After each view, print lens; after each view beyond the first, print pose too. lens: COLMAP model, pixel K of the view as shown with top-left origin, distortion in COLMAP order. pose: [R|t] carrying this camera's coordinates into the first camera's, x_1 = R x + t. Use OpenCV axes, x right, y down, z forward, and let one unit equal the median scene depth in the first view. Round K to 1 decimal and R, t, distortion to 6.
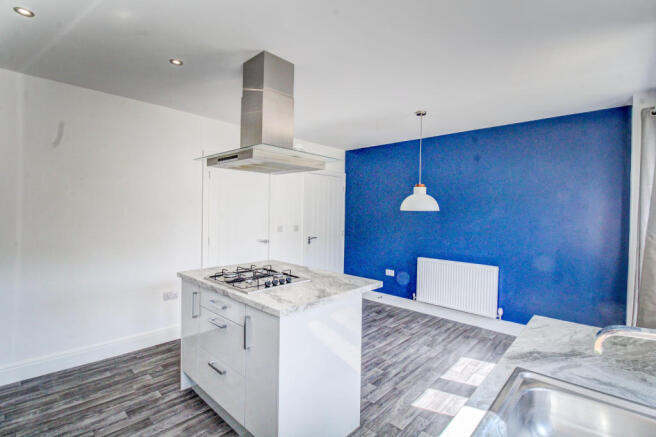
lens RADIAL K [[301.6, 0, 328.0], [0, 301.6, 218.5], [0, 0, 1]] dist [-0.058747, 0.016565]
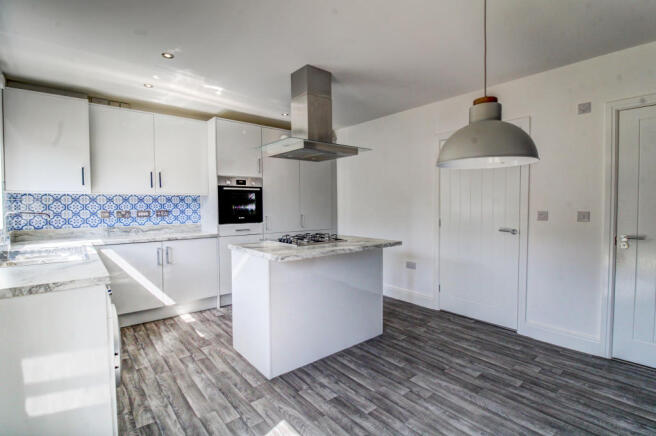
lens RADIAL K [[287.0, 0, 328.0], [0, 287.0, 218.0], [0, 0, 1]] dist [0.000424, -0.009907]
pose [[-0.090586, 0.038056, -0.995161, 0.458856], [0.005124, 0.999274, 0.037747, 0.011549], [0.995875, -0.001680, -0.090715, 0.517252]]
